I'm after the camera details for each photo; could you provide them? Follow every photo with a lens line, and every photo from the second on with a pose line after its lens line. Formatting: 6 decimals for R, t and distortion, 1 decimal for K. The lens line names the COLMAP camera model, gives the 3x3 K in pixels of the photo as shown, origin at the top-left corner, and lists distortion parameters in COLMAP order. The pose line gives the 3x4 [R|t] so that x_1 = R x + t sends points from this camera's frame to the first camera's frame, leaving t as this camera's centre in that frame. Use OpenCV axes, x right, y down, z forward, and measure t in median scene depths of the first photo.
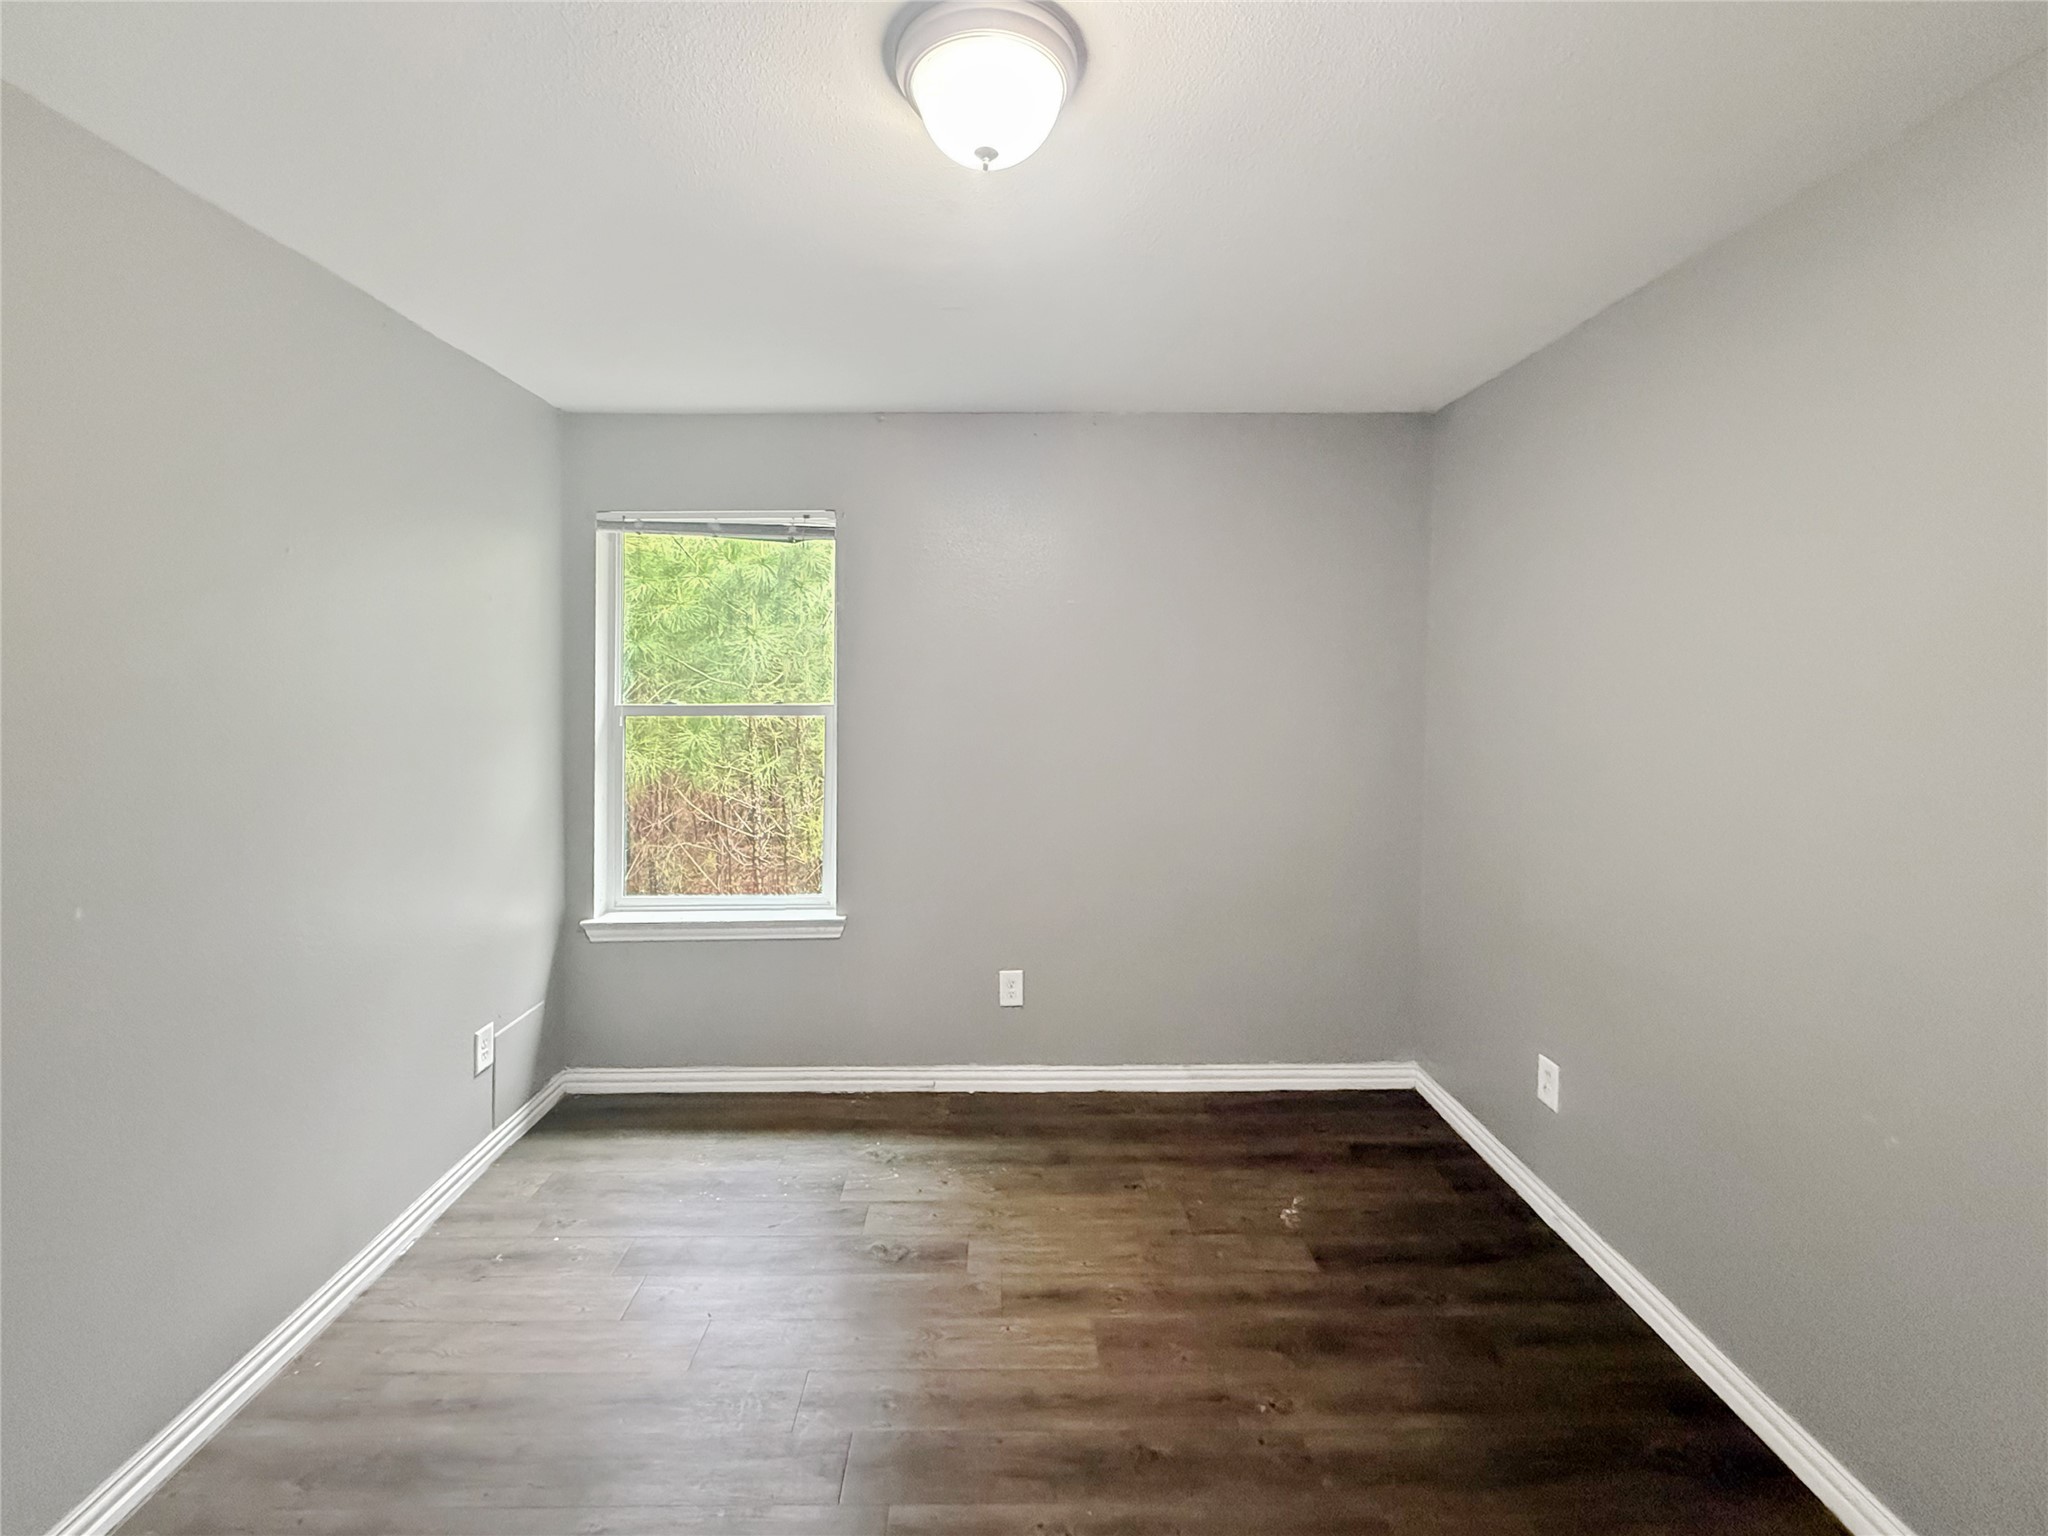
lens RADIAL K [[841.4, 0, 1024.0], [0, 841.4, 768.0], [0, 0, 1]] dist [0.000937, -0.000059]
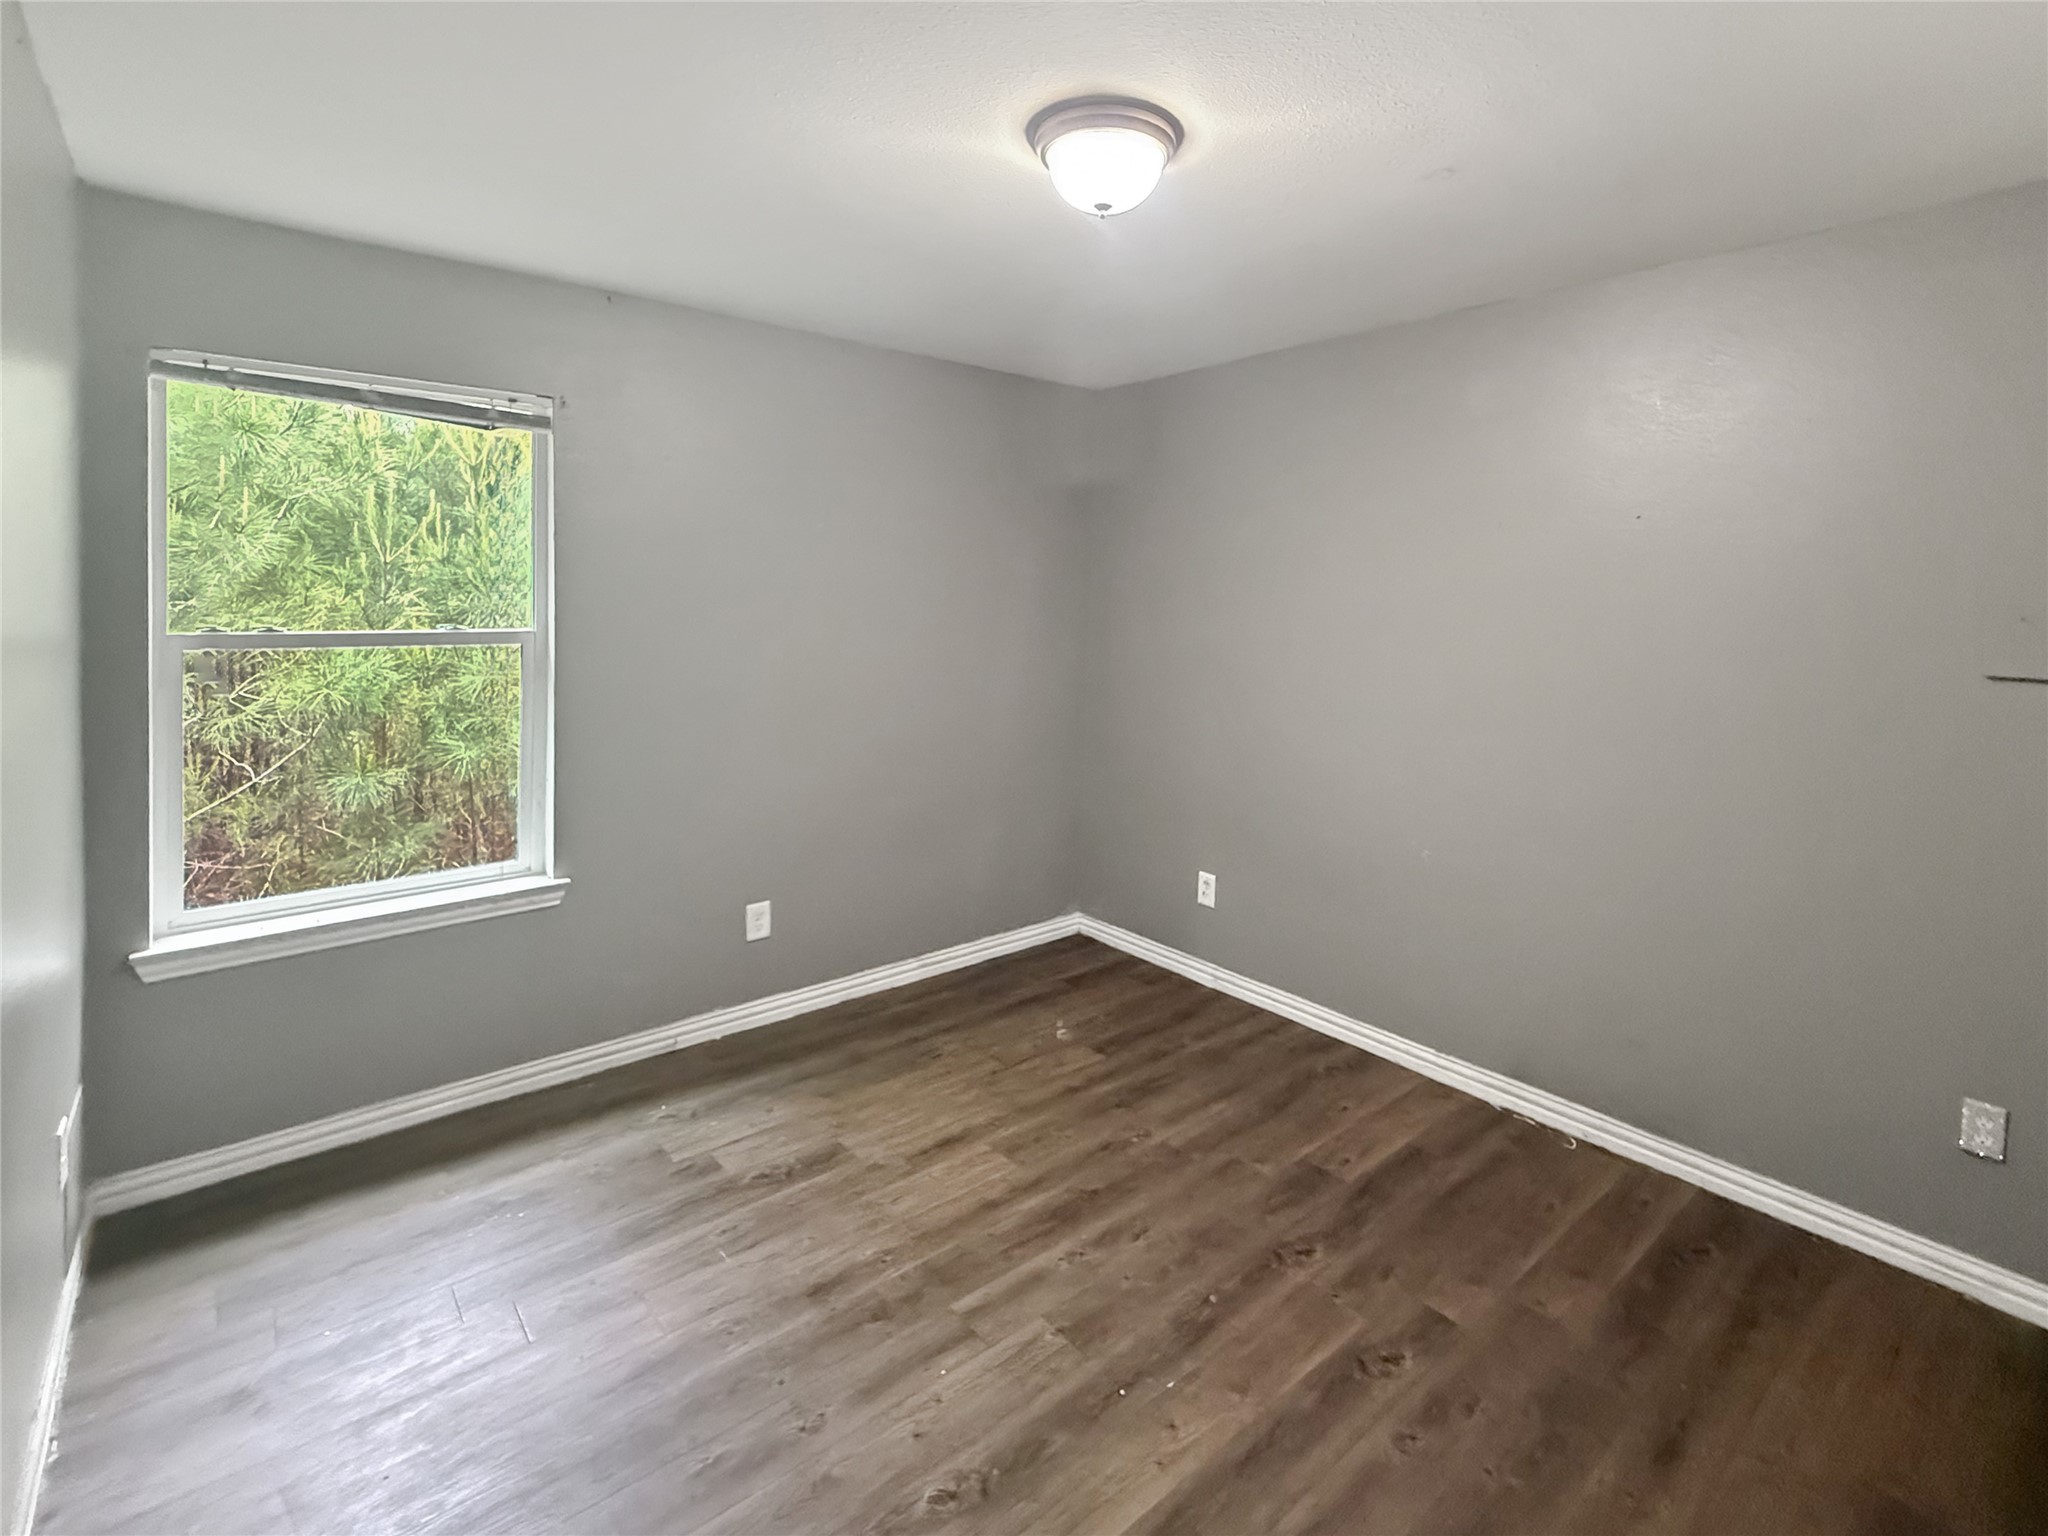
lens RADIAL K [[944.7, 0, 1024.0], [0, 944.7, 768.0], [0, 0, 1]] dist [0.001055, 0.000081]
pose [[0.778788, -0.100472, 0.619189, -0.531874], [0.054967, 0.994223, 0.092192, 0.000804], [-0.624874, -0.037763, 0.779811, -0.051354]]
